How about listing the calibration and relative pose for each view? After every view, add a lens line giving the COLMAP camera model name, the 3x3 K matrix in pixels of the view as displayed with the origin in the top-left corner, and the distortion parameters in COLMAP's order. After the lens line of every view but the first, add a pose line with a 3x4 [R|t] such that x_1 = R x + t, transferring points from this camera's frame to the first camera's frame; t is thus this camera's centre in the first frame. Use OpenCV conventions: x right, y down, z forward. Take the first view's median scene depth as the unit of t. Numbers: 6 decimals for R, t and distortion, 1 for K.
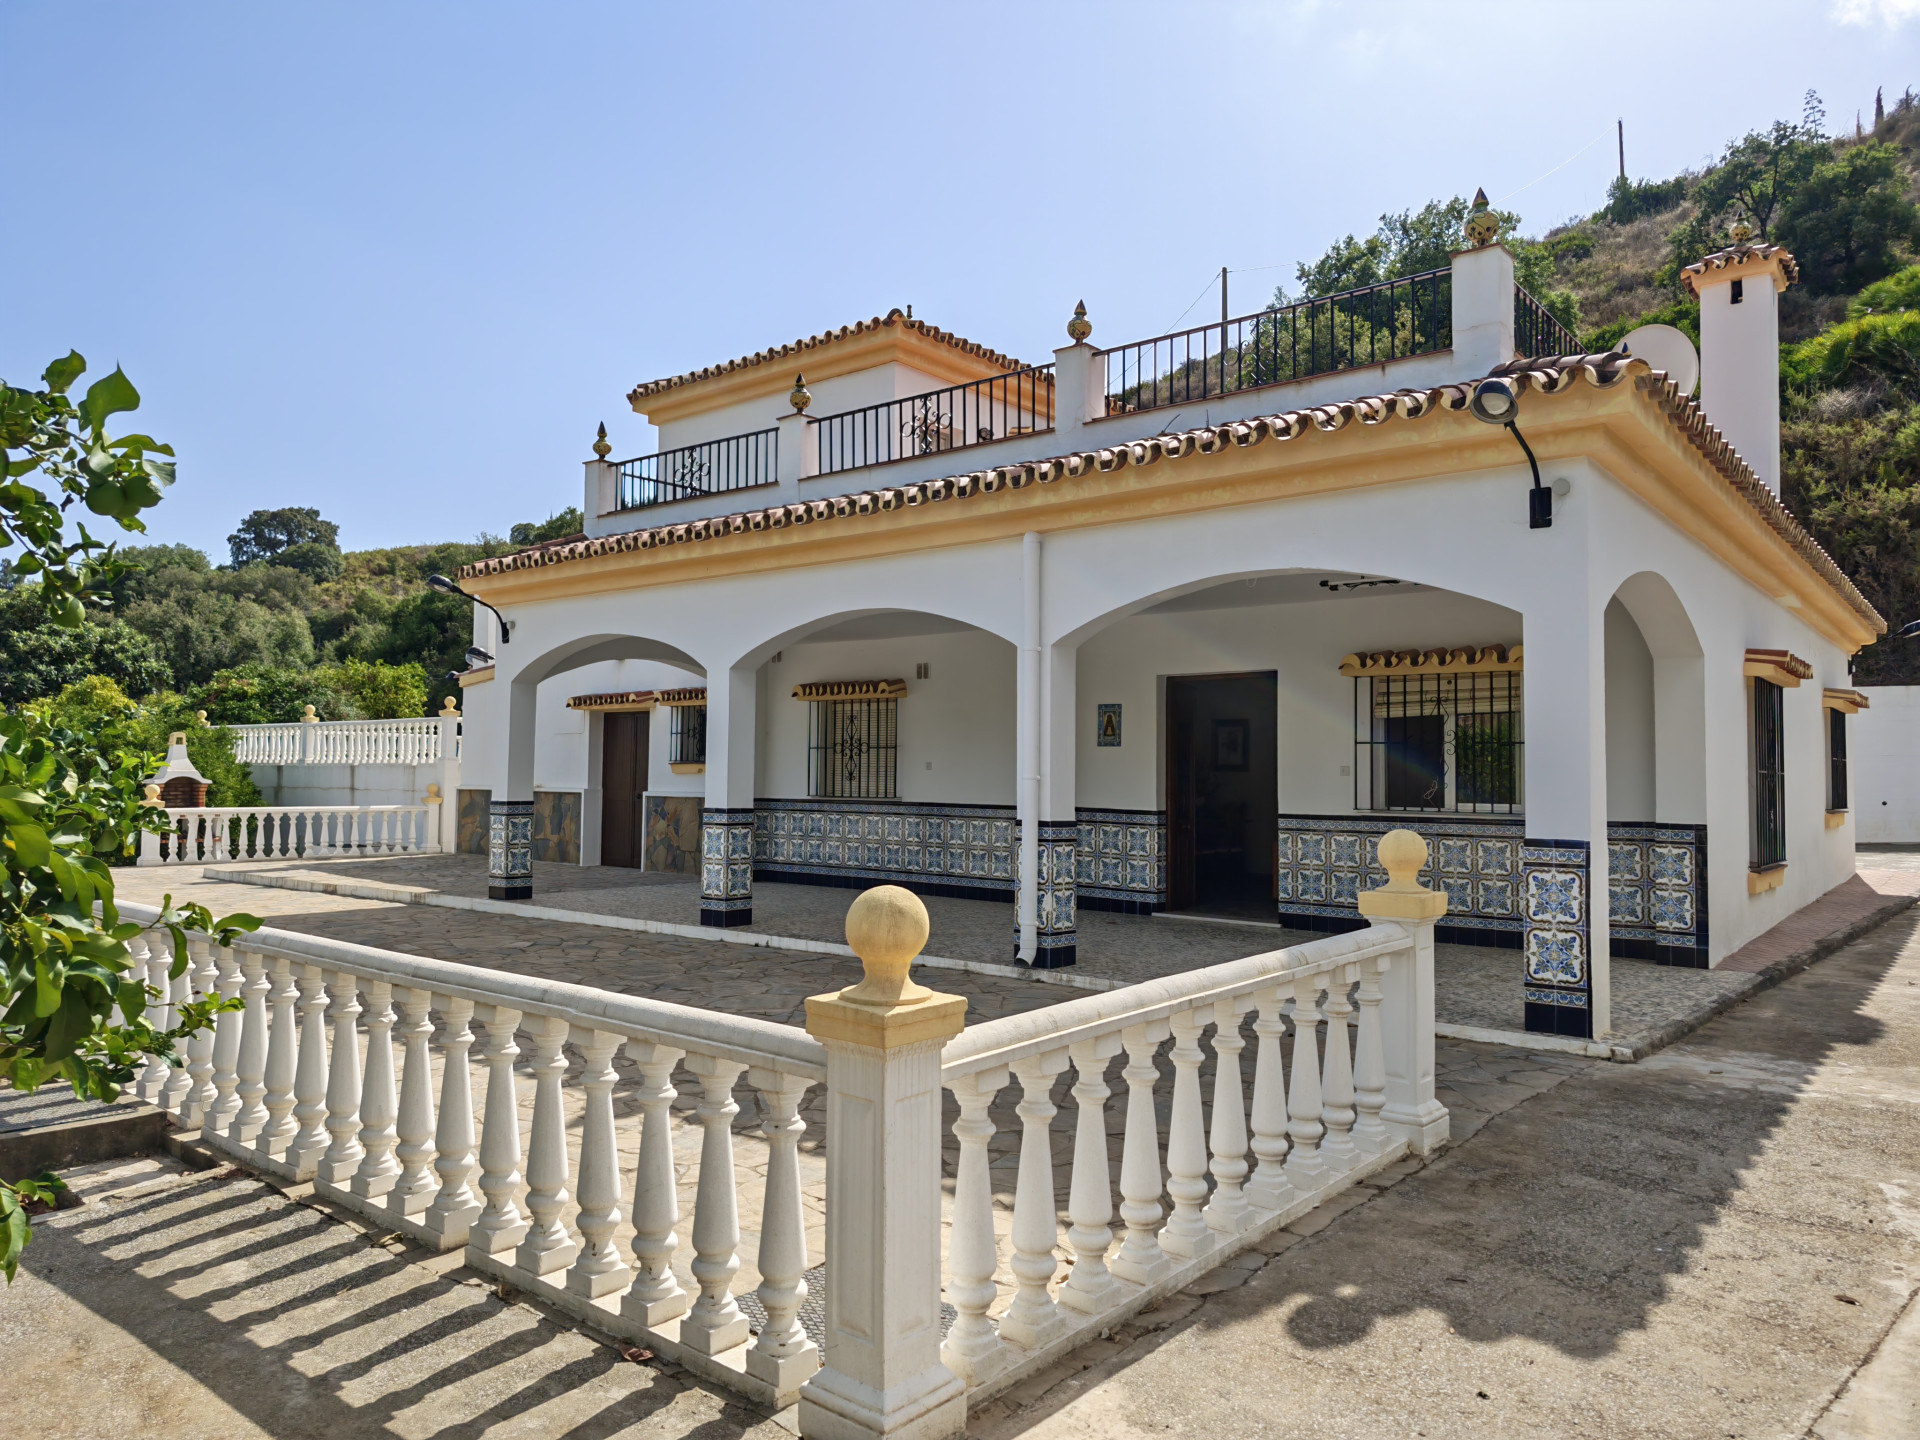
lens RADIAL K [[1292.8, 0, 960.0], [0, 1292.8, 720.0], [0, 0, 1]] dist [0.012008, -0.028594]
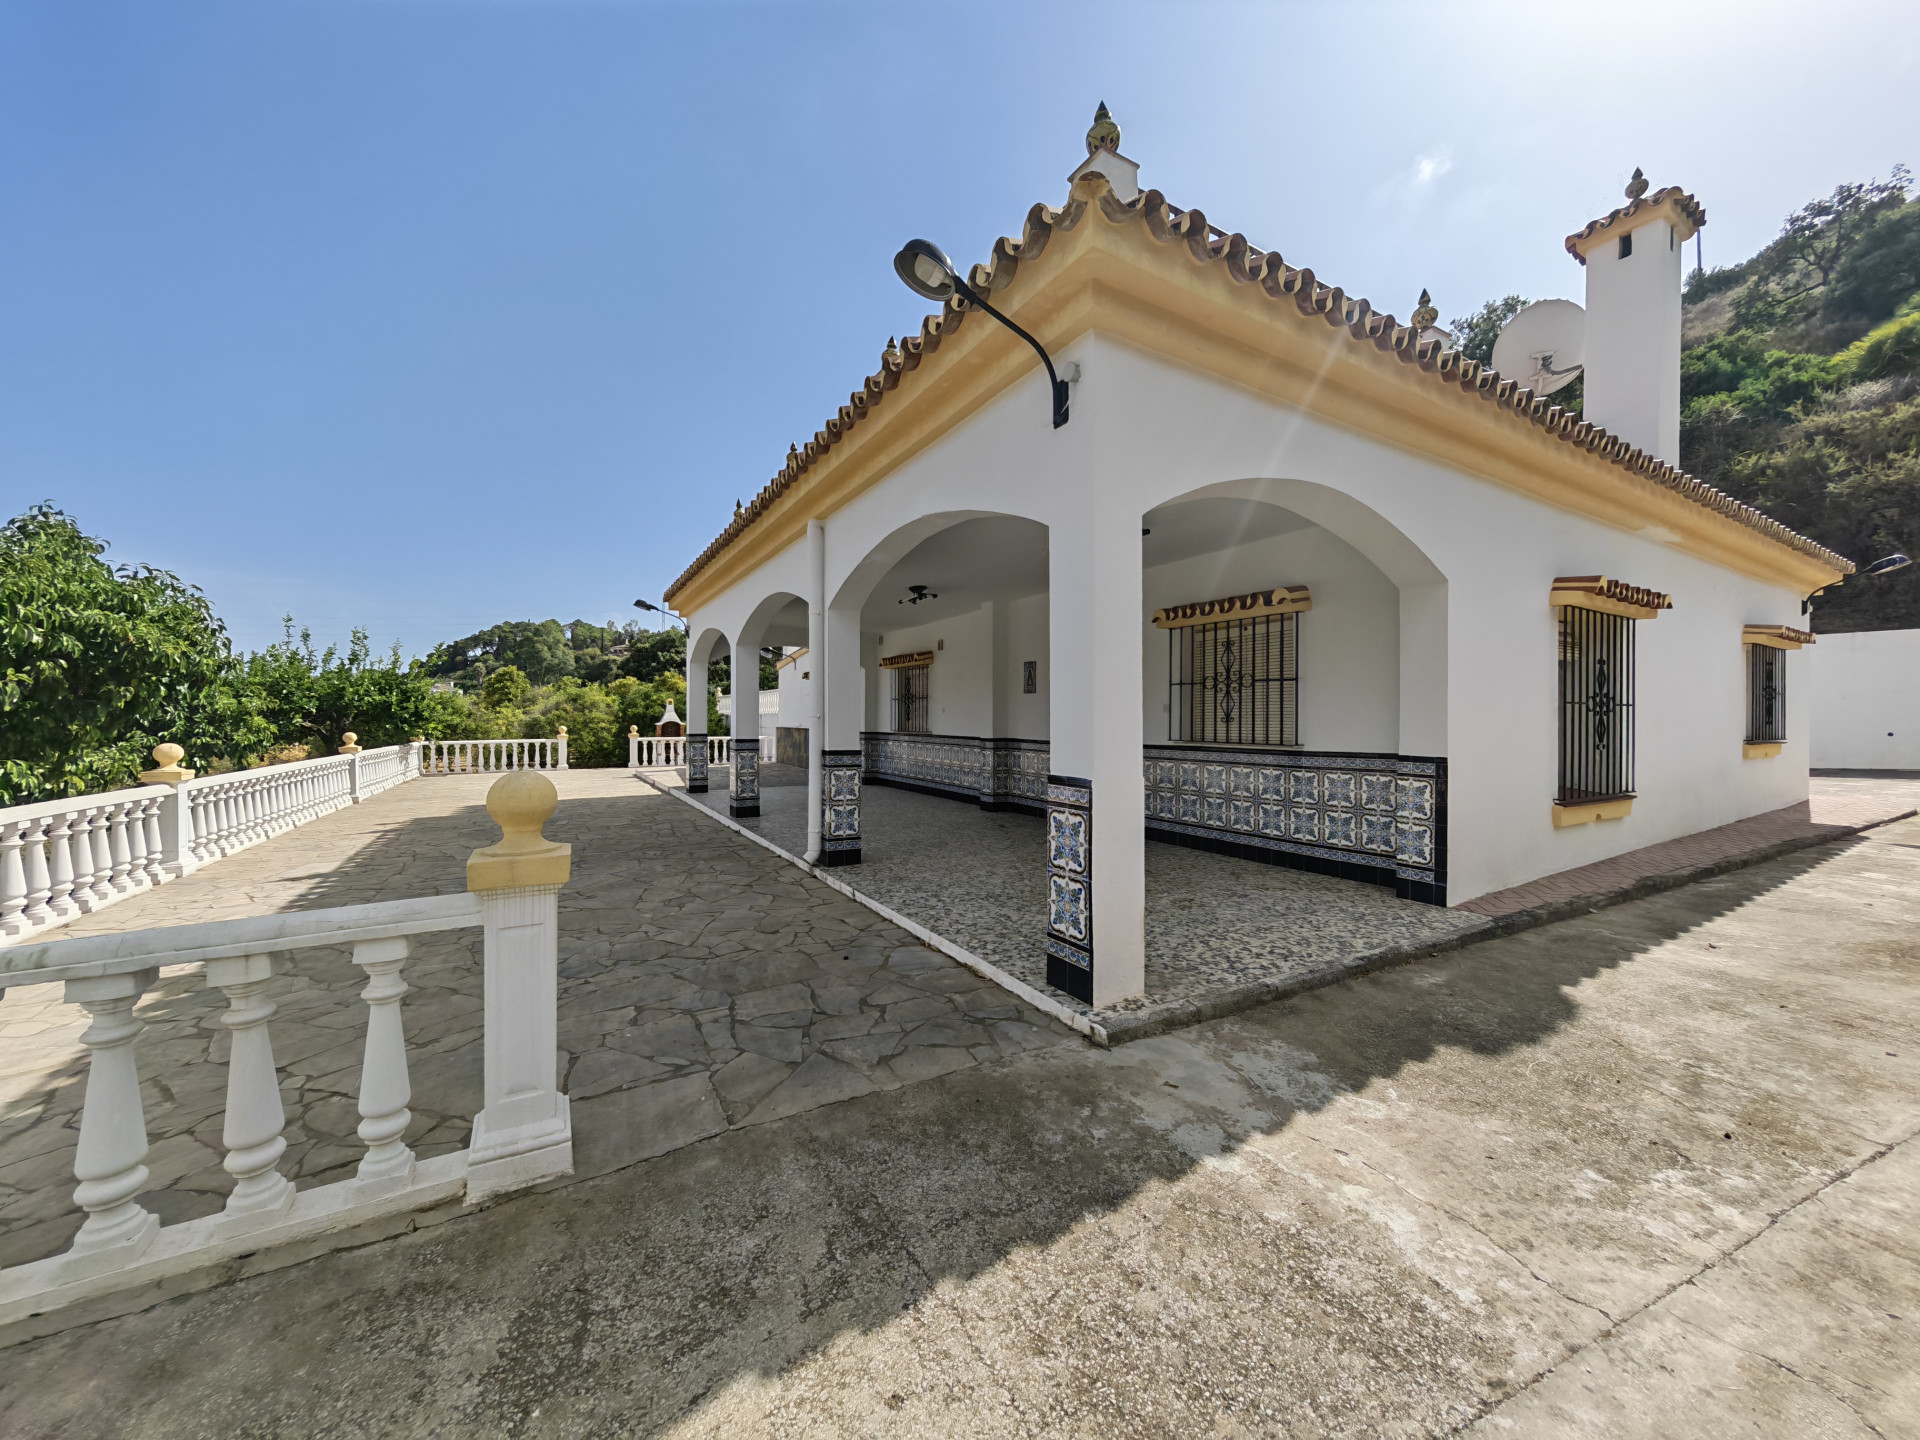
lens RADIAL K [[708.5, 0, 960.0], [0, 708.5, 720.0], [0, 0, 1]] dist [-0.001981, -0.000169]
pose [[0.941777, -0.009174, -0.336113, 0.346796], [0.023515, 0.998977, 0.038621, 0.020466], [0.335415, -0.044277, 0.941030, 0.325167]]
